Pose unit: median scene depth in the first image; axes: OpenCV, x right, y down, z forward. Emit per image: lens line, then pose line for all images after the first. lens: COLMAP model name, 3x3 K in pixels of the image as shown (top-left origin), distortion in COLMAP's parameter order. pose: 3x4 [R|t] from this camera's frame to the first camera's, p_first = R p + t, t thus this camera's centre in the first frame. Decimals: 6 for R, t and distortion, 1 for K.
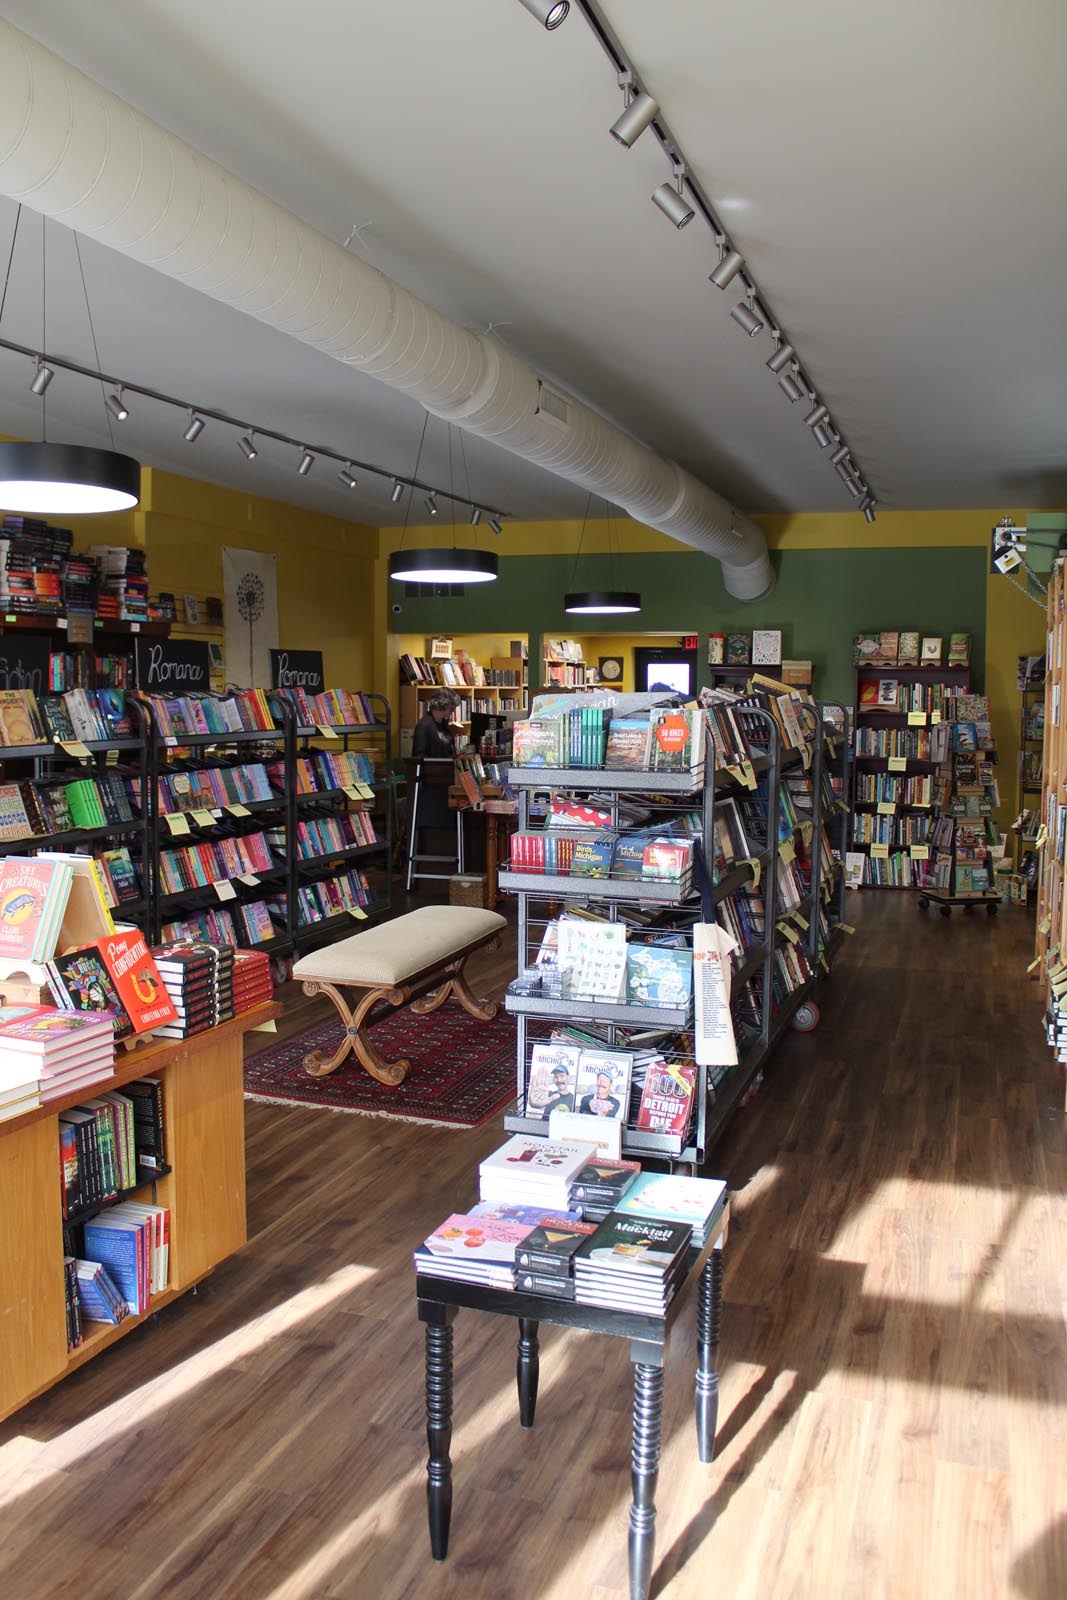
lens RADIAL K [[1327.1, 0, 529.5], [0, 1327.1, 774.8], [0, 0, 1]] dist [-0.151900, 0.148757]
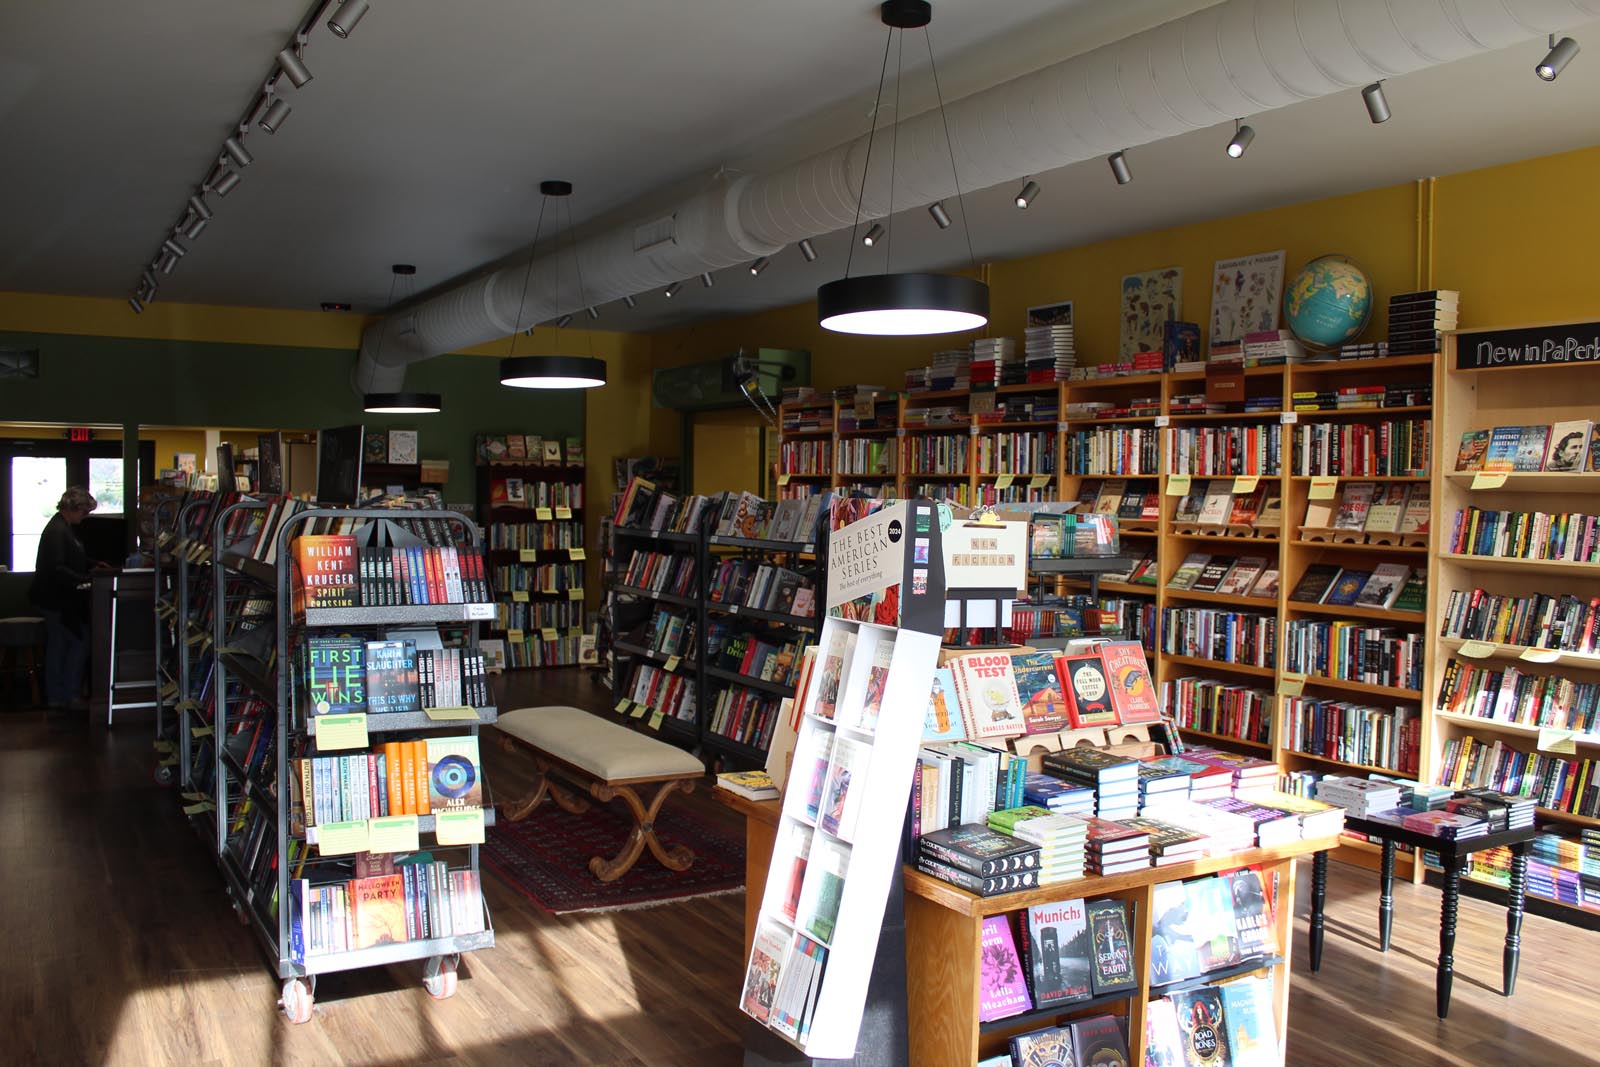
lens RADIAL K [[1317.0, 0, 801.1], [0, 1317.0, 540.3], [0, 0, 1]] dist [-0.174863, 0.135982]
pose [[0.636234, -0.029333, 0.770938, -0.643526], [0.044378, 0.999014, 0.001387, -0.018994], [-0.770218, 0.033331, 0.636909, 0.196350]]
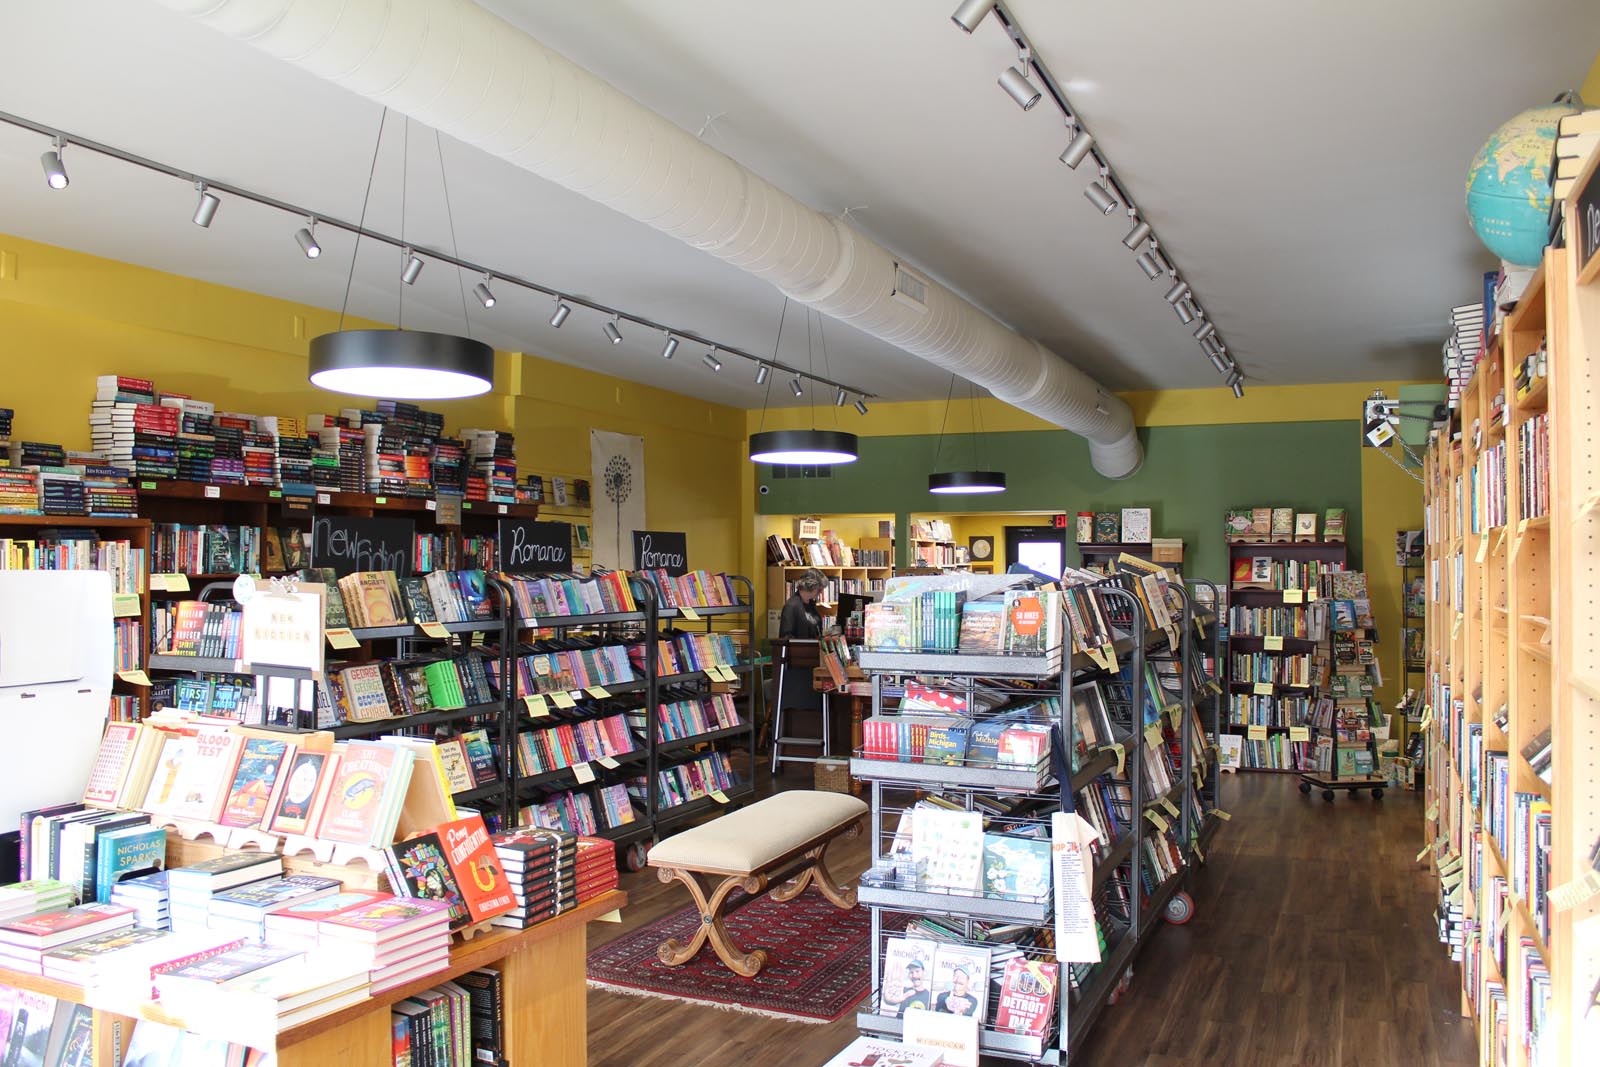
lens RADIAL K [[1327.1, 0, 804.8], [0, 1327.1, 519.6], [0, 0, 1]] dist [-0.151900, 0.148757]
pose [[0.997194, -0.007041, -0.074533, 0.009281], [-0.000546, 0.994857, -0.101290, -0.001891], [0.074863, 0.101047, 0.992061, 0.008377]]
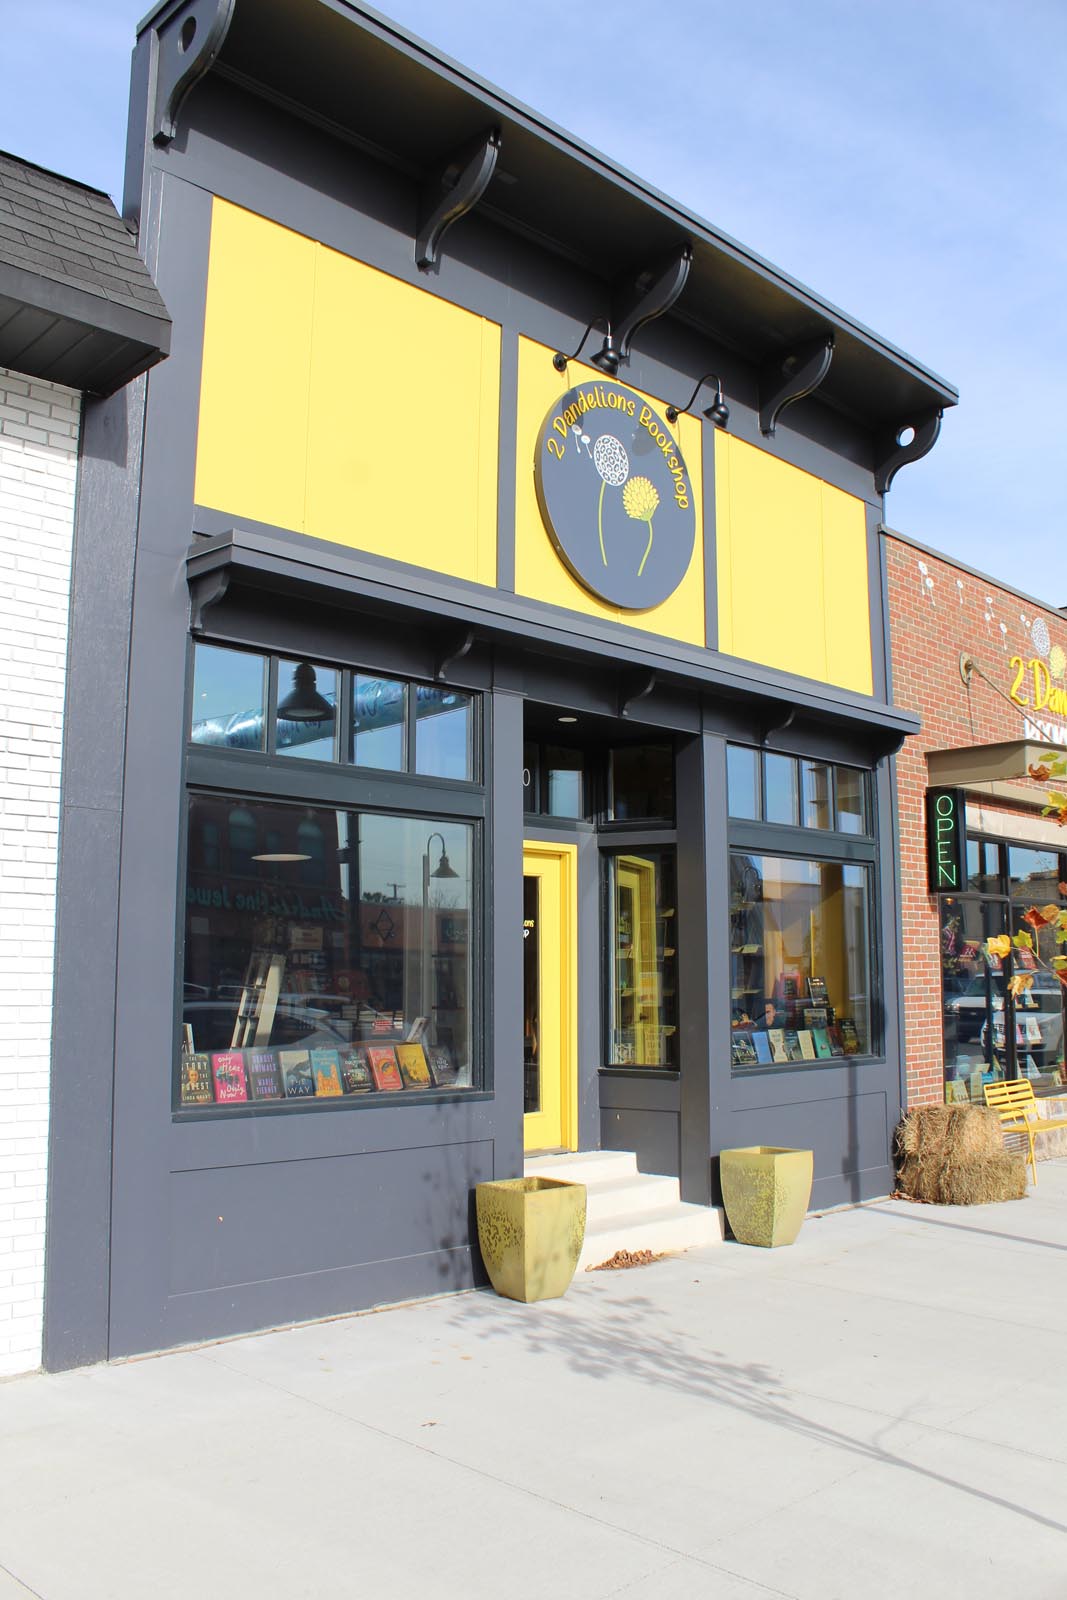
lens RADIAL K [[1317.0, 0, 533.5], [0, 1317.0, 800.0], [0, 0, 1]] dist [-0.174863, 0.135982]
pose [[0.431140, 0.116255, 0.894764, -1.417304], [0.066891, 0.984818, -0.160186, 0.089461], [-0.899802, 0.128915, 0.416818, -0.387652]]
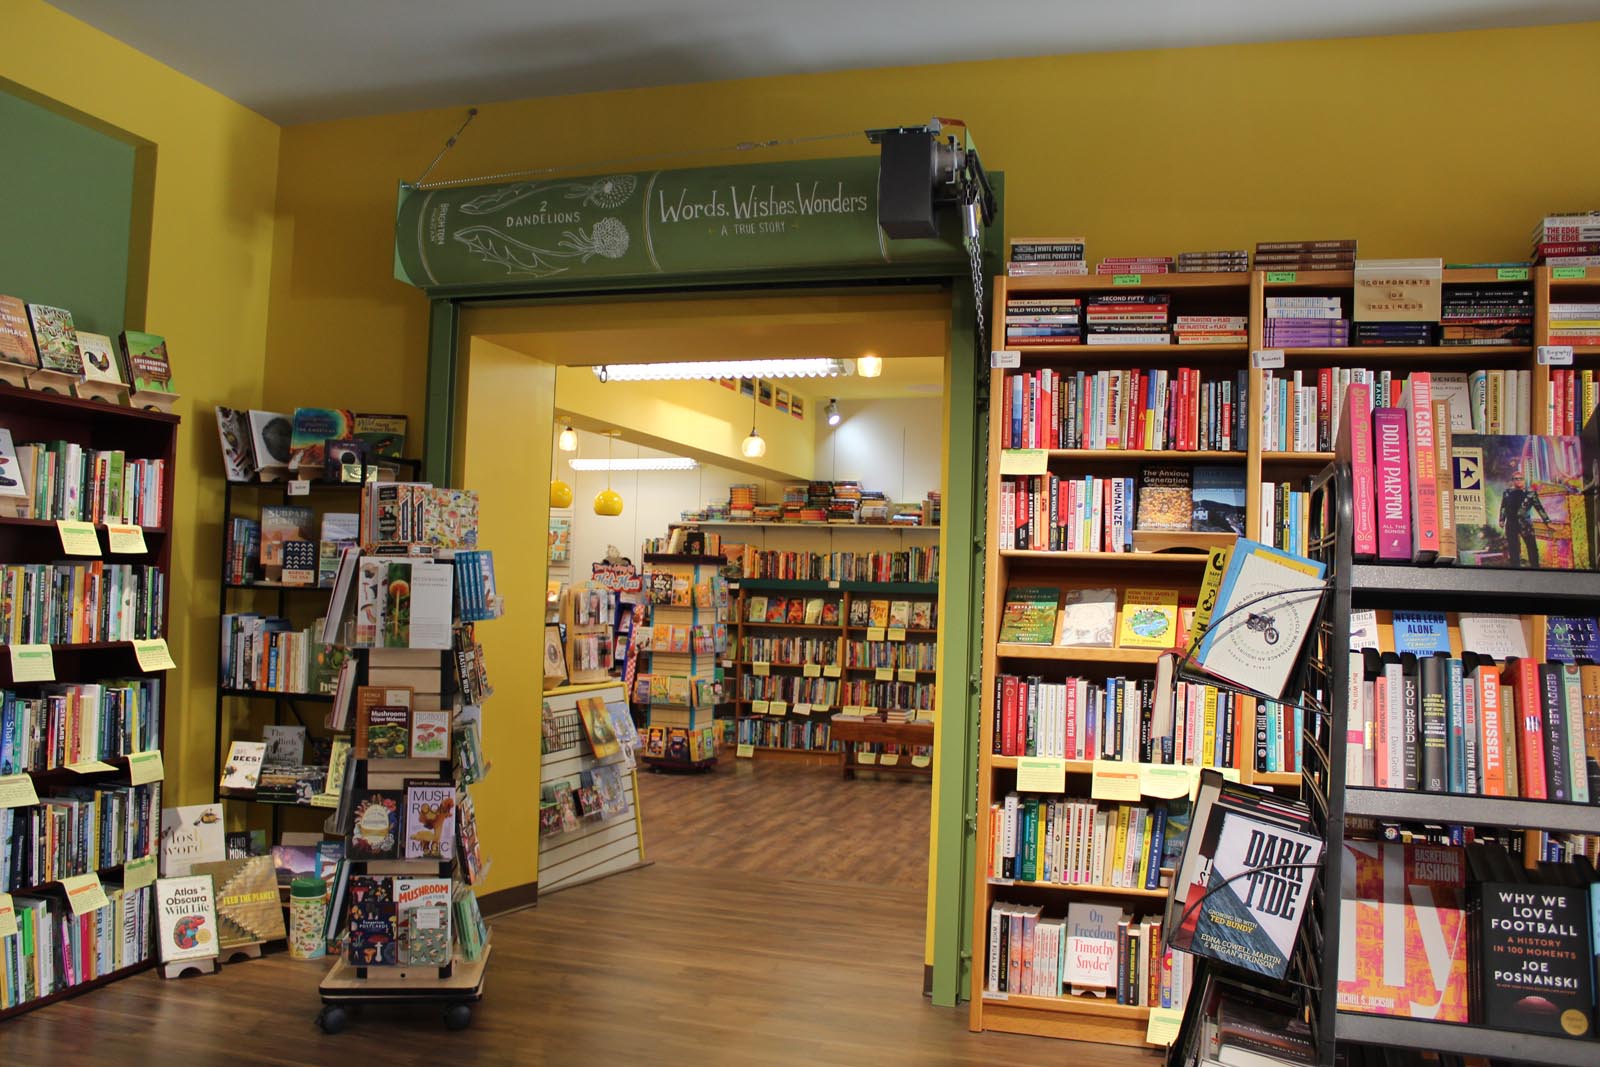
lens RADIAL K [[1309.8, 0, 800.0], [0, 1309.8, 533.5], [0, 0, 1]] dist [-0.176390, 0.124320]
pose [[-0.033038, 0.028478, 0.999048, -0.104916], [0.035054, 0.999012, -0.027317, -0.041548], [-0.998839, 0.034118, -0.034004, 1.235174]]
